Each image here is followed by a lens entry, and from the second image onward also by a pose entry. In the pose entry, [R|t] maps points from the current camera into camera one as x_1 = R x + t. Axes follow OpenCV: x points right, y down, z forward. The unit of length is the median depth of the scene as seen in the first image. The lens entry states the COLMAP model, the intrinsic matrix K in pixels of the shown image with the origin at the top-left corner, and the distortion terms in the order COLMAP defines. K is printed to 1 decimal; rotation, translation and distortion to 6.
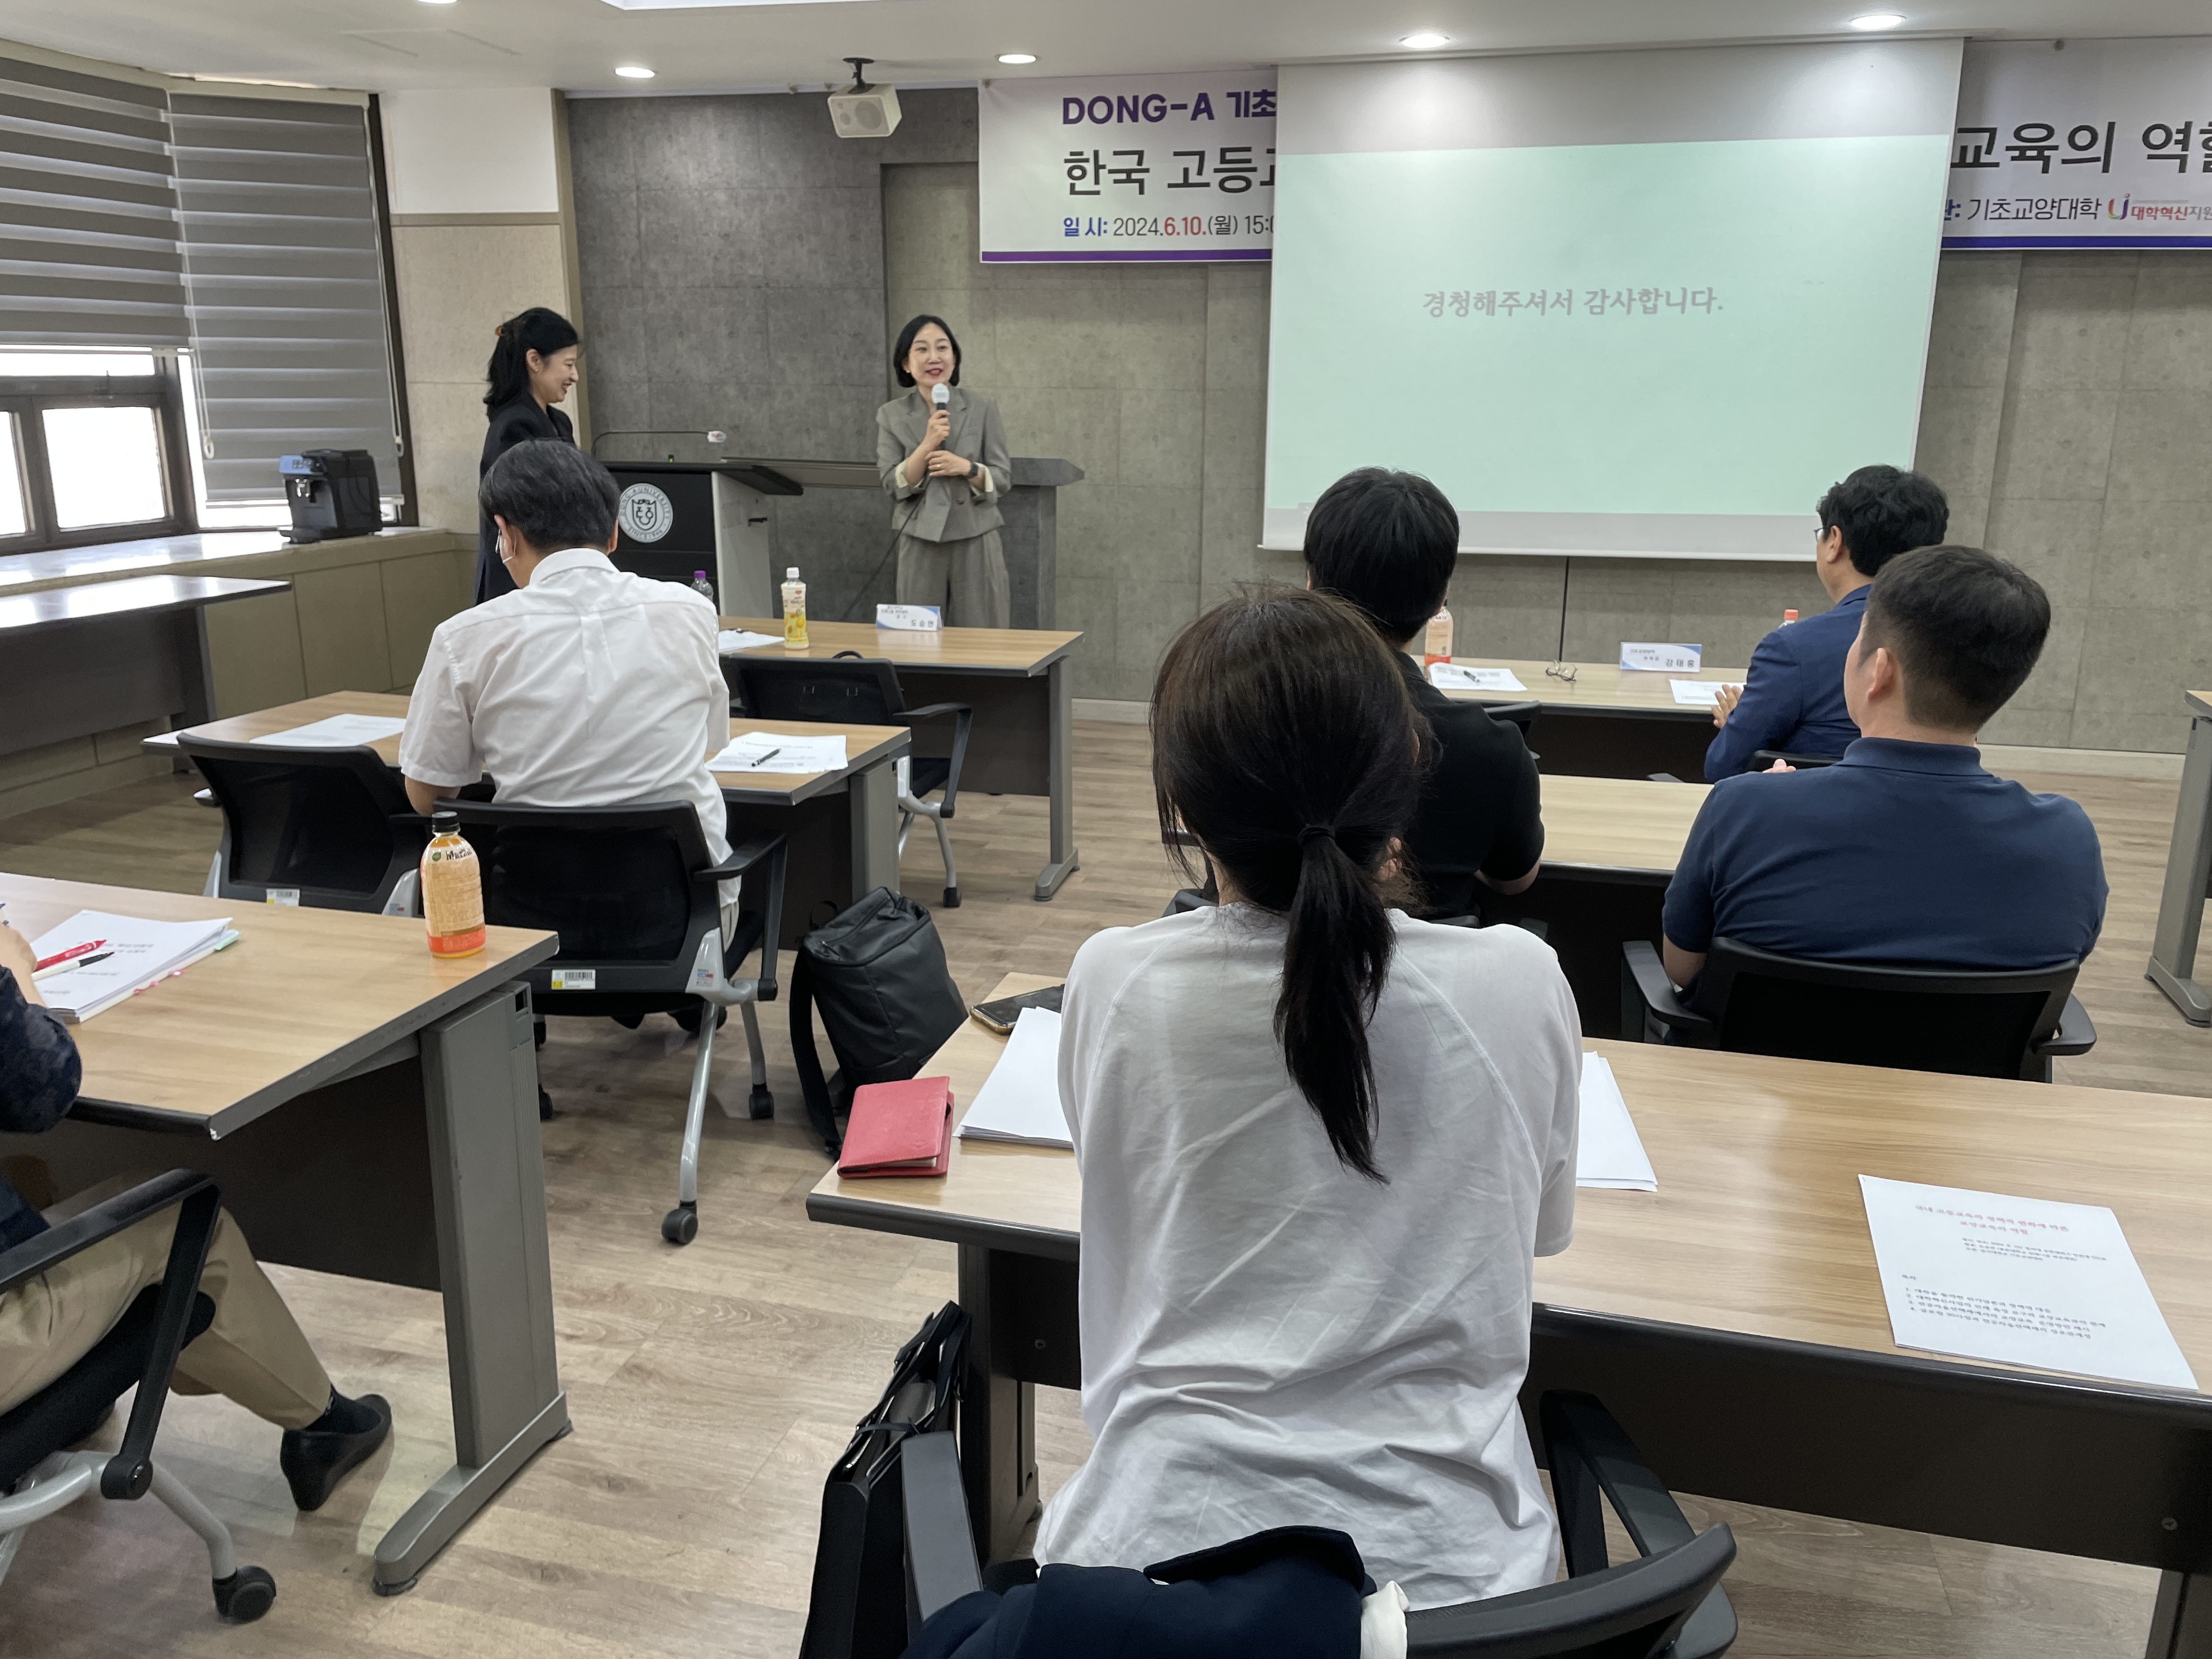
lens RADIAL K [[1681.8, 0, 1106.6], [0, 1681.8, 821.3], [0, 0, 1]] dist [0.072893, -0.092067]
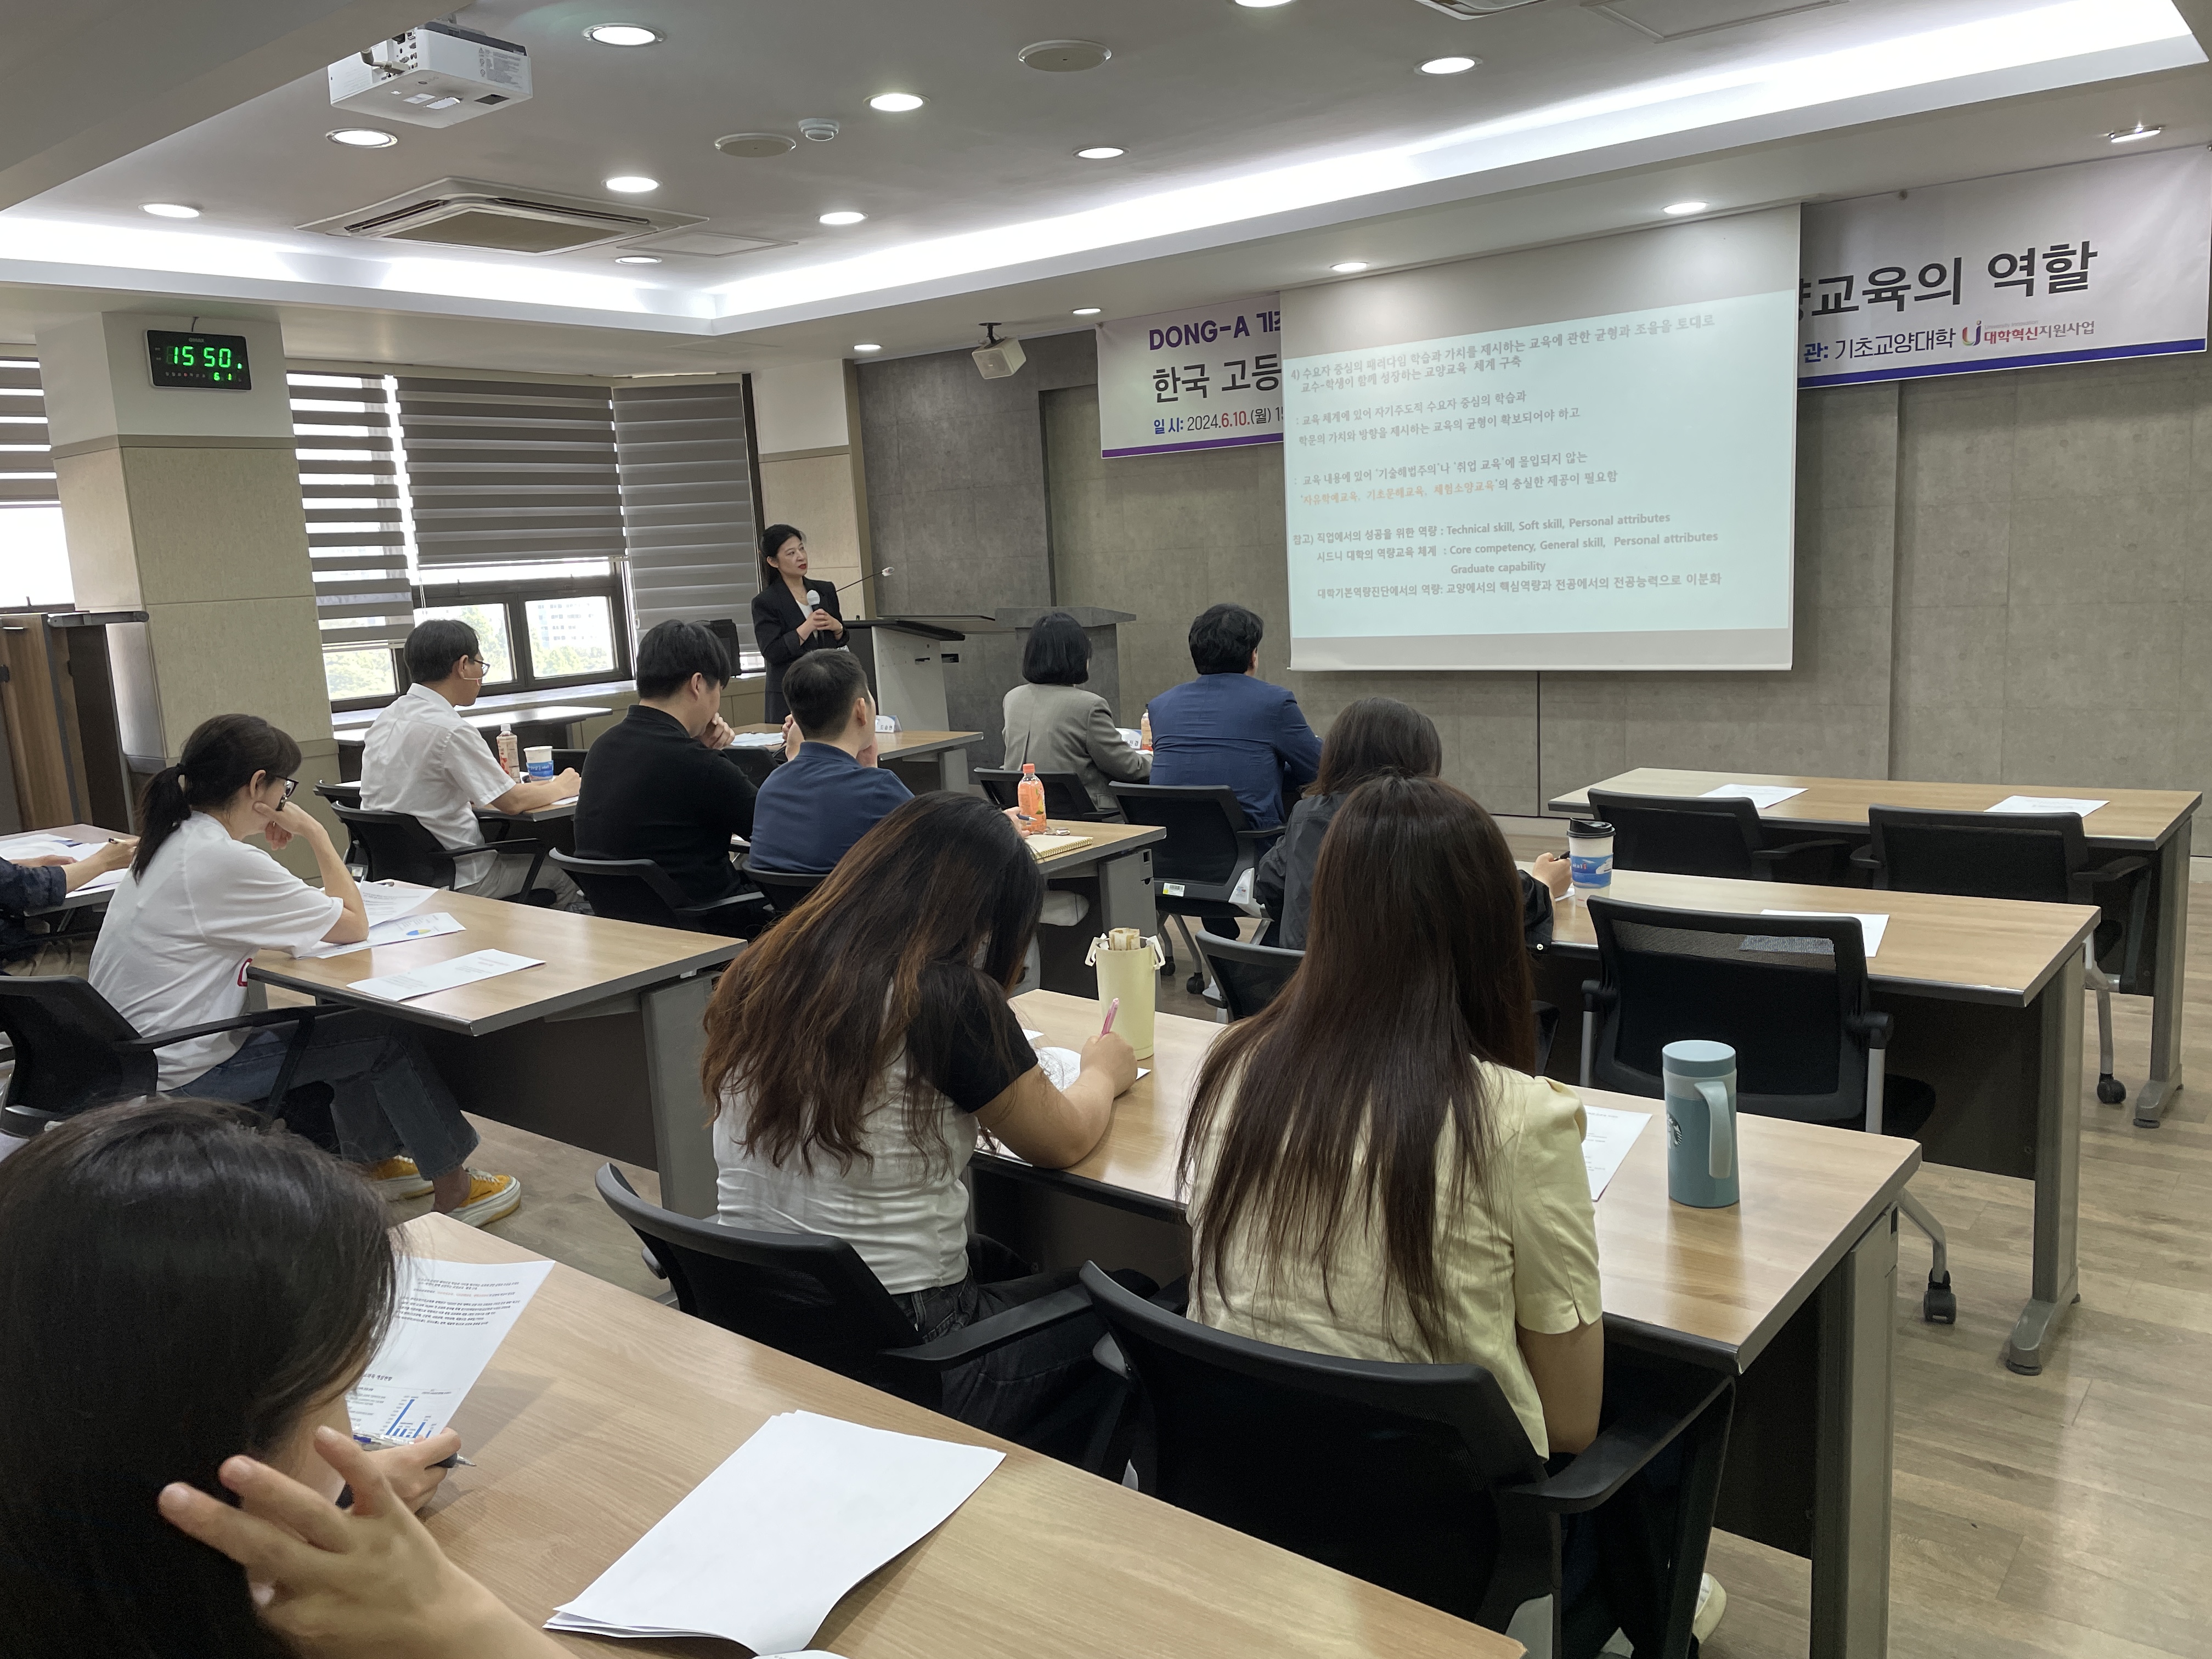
lens RADIAL K [[1681.8, 0, 1103.9], [0, 1681.8, 833.2], [0, 0, 1]] dist [0.072893, -0.092067]
pose [[0.907595, 0.015806, -0.419550, 0.483572], [-0.047176, 0.996802, -0.064499, 0.040440], [0.417188, 0.078332, 0.905438, -0.149649]]
